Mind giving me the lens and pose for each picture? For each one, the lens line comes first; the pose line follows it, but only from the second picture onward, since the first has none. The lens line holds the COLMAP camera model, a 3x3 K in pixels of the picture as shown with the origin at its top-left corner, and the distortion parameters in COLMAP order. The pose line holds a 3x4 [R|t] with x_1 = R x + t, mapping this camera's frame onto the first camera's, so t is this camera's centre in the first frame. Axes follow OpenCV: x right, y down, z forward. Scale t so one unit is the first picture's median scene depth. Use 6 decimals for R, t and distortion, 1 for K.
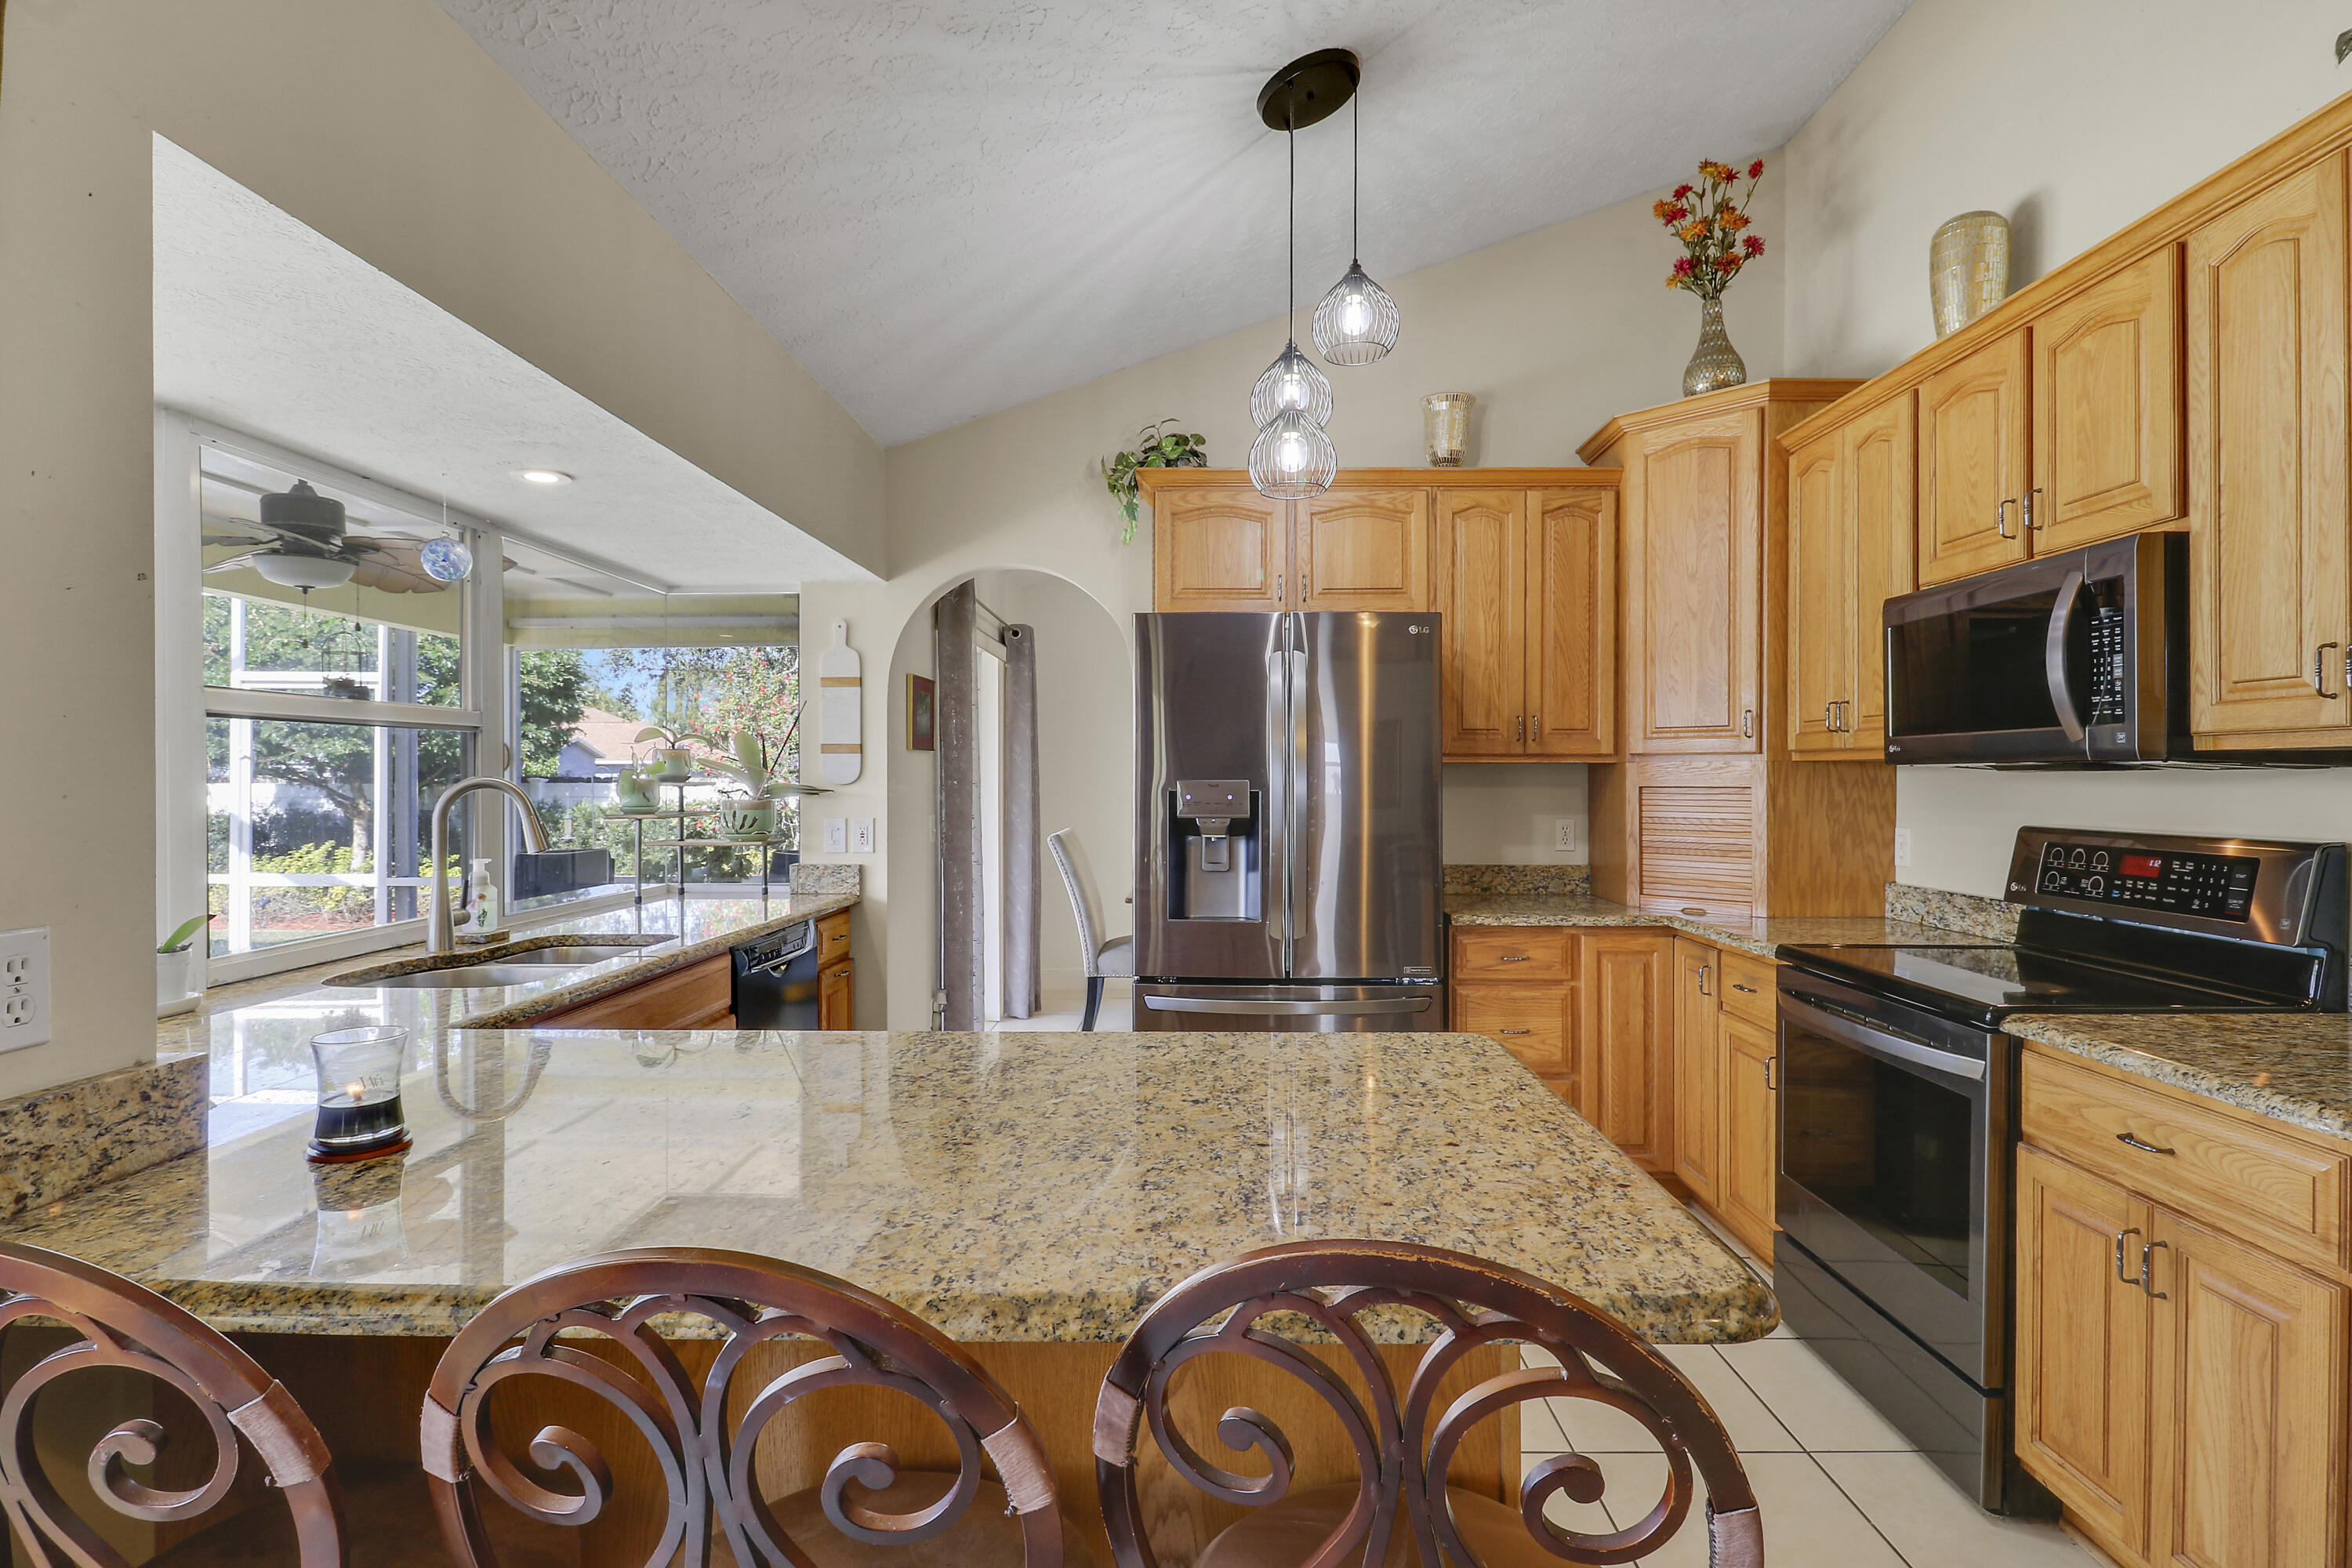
lens RADIAL K [[1134.9, 0, 1200.2], [0, 1134.9, 786.8], [0, 0, 1]] dist [-0.001343, -0.000302]
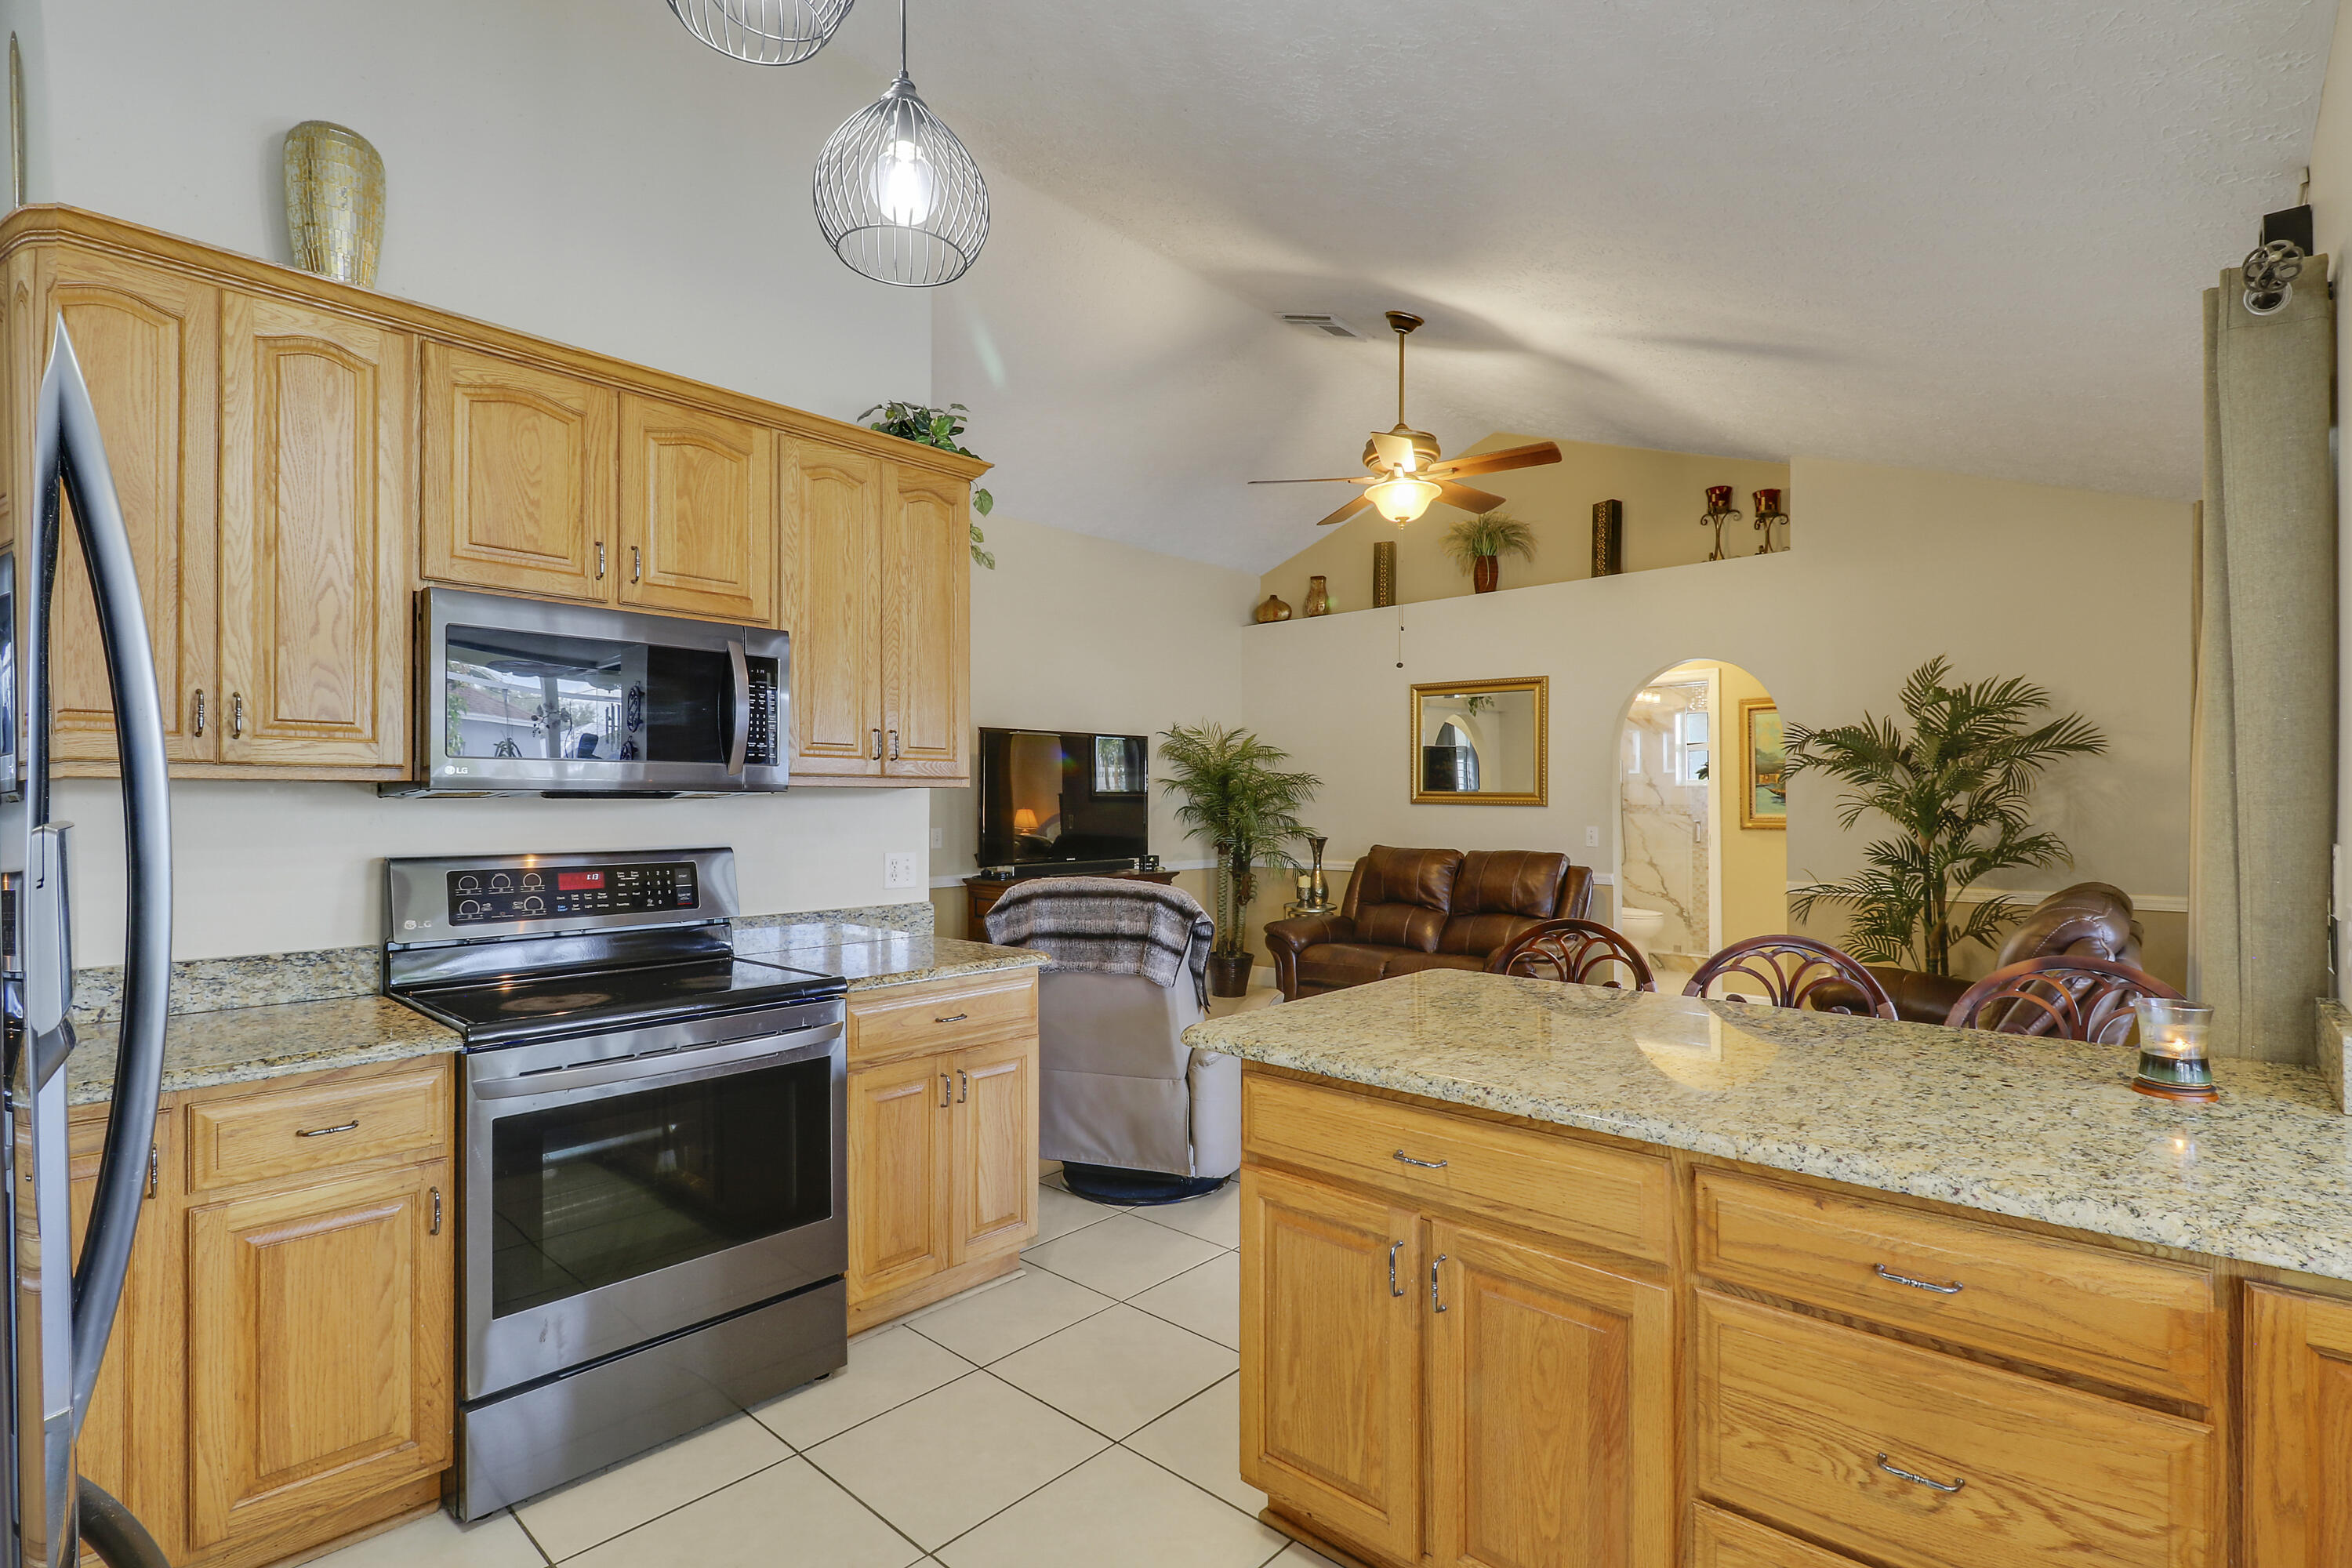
lens RADIAL K [[1134.9, 0, 1200.2], [0, 1134.9, 786.8], [0, 0, 1]] dist [-0.001343, -0.000302]
pose [[-0.765832, 0.004682, 0.643023, -0.347528], [0.001562, 0.999984, -0.005420, -0.016396], [-0.643038, -0.003147, -0.765827, 1.281005]]
